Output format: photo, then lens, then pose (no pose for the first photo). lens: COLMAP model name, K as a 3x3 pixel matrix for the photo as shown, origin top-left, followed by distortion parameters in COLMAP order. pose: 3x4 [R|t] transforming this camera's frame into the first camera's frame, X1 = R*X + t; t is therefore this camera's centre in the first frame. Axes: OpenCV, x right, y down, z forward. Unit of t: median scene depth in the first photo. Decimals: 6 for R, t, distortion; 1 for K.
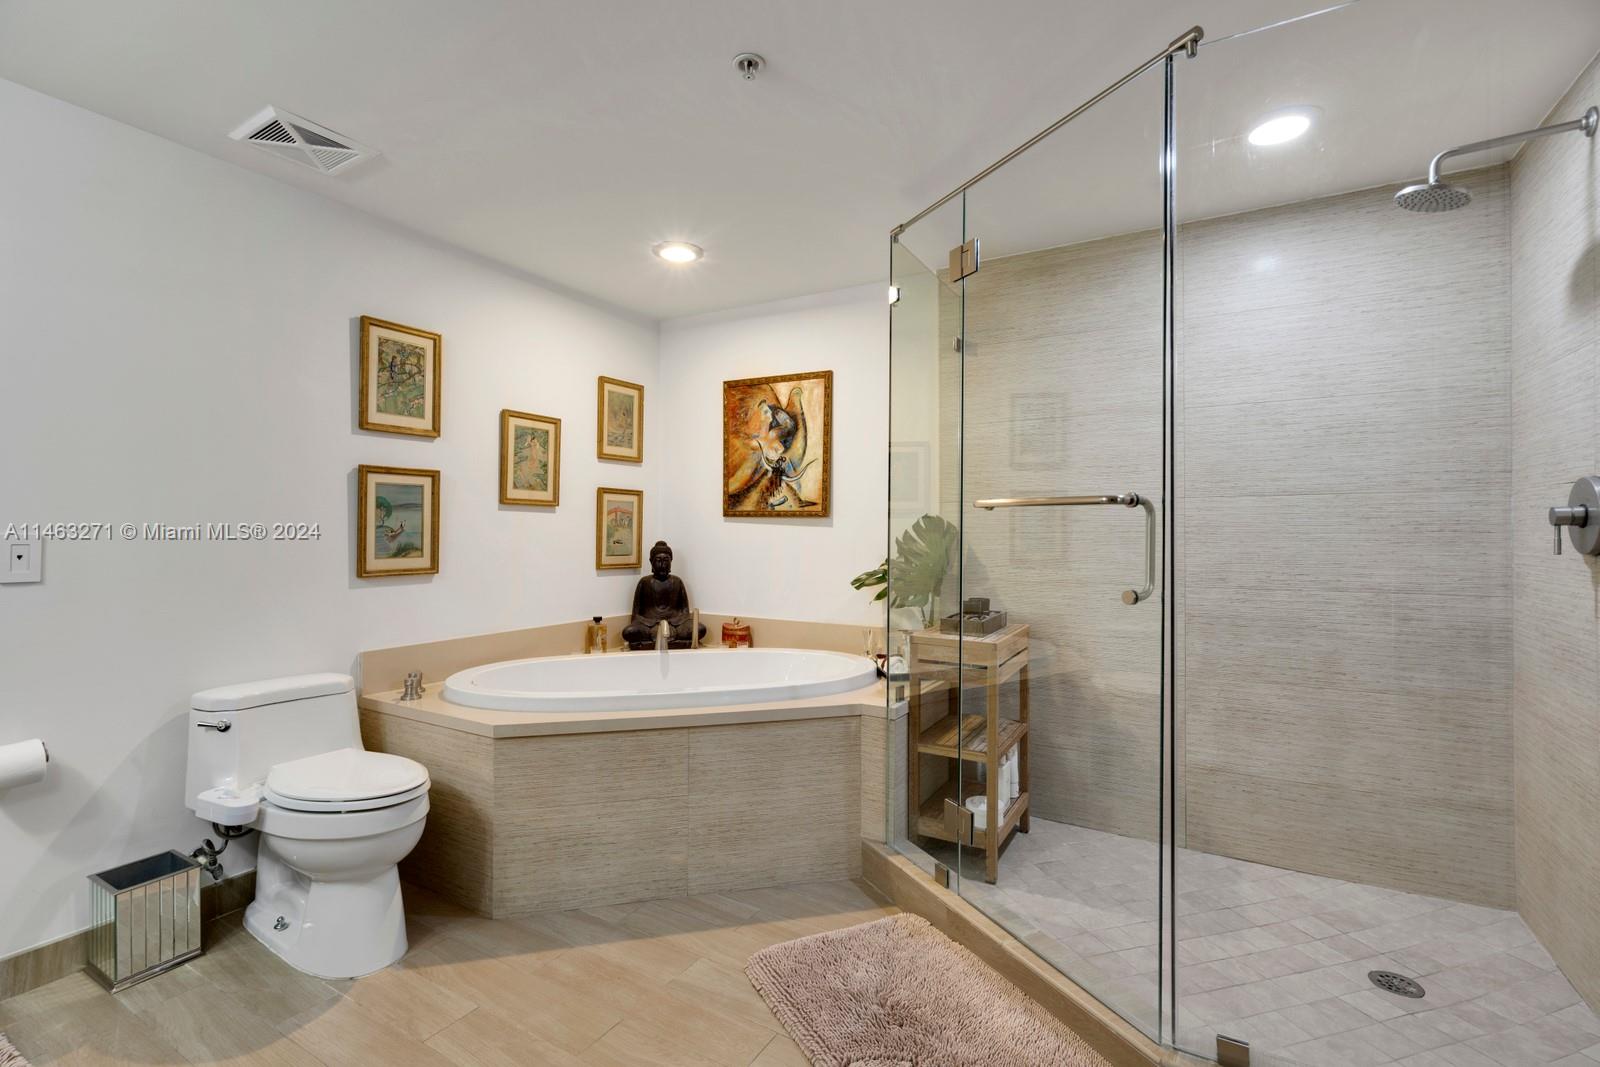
lens RADIAL K [[739.1, 0, 793.0], [0, 739.1, 537.3], [0, 0, 1]] dist [-0.000240, 0.001120]
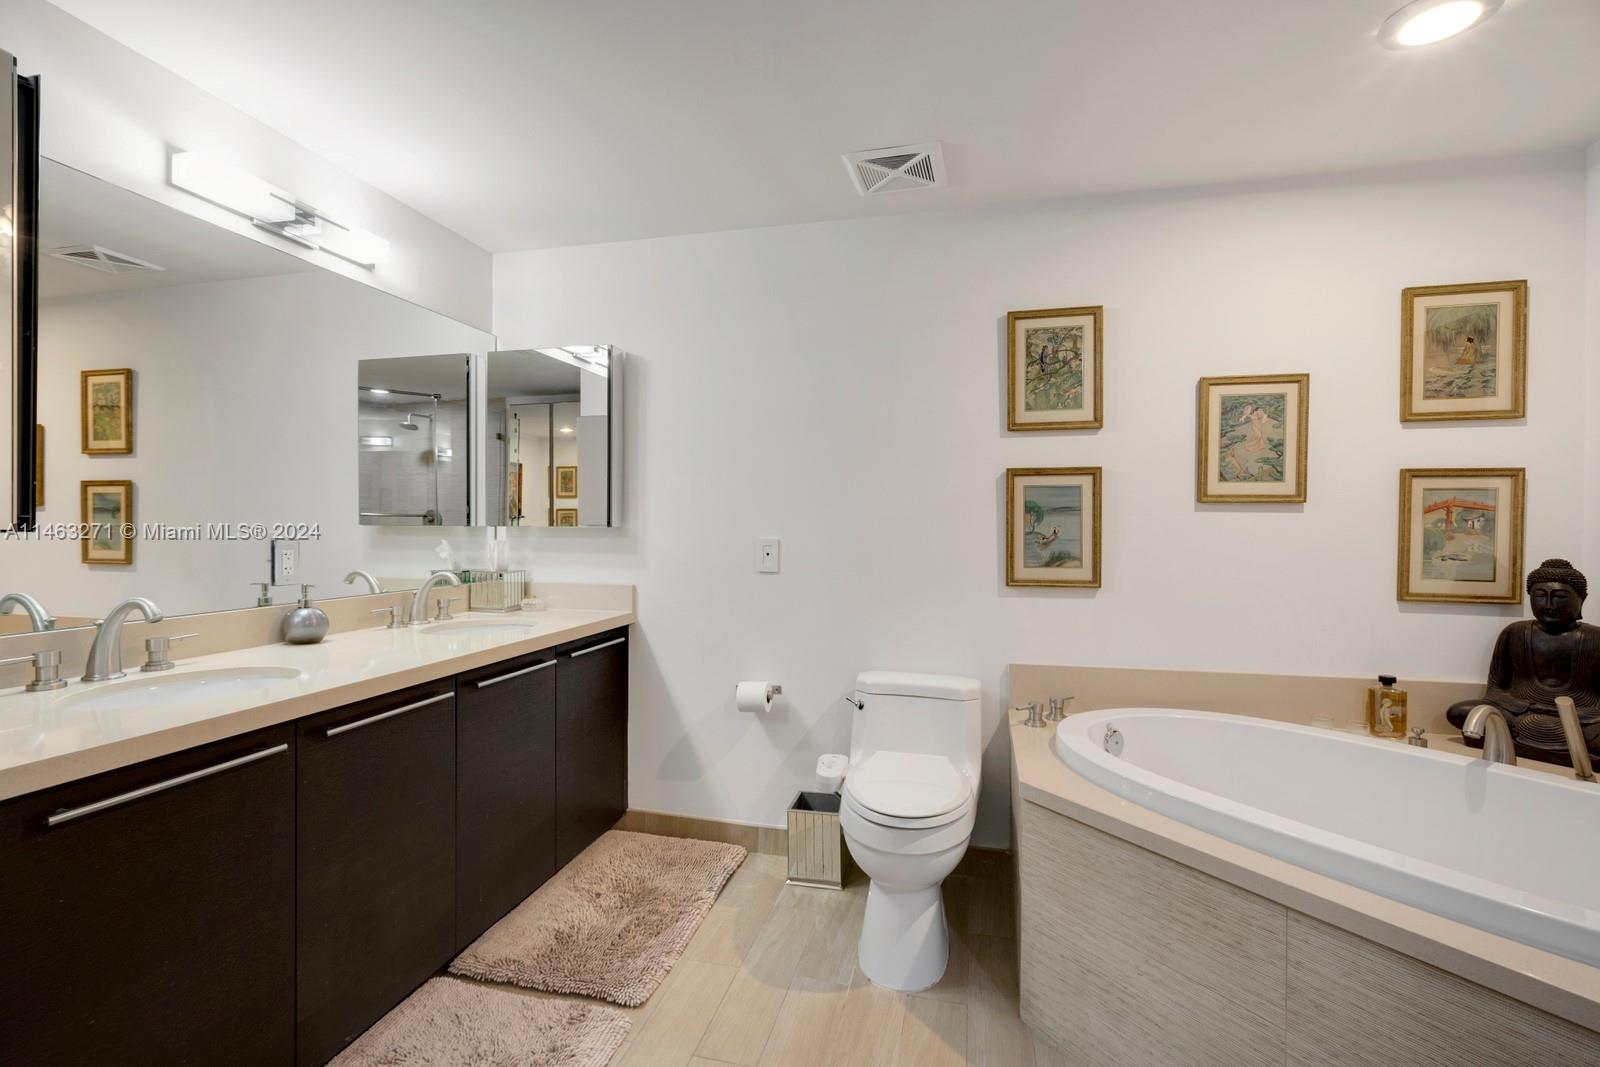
lens RADIAL K [[725.5, 0, 799.7], [0, 725.5, 543.2], [0, 0, 1]] dist [-0.004277, -0.000027]
pose [[0.287604, 0.015945, -0.957617, 0.224390], [-0.011260, 0.999849, 0.013266, -0.009813], [0.957683, 0.006968, 0.287740, 0.437148]]
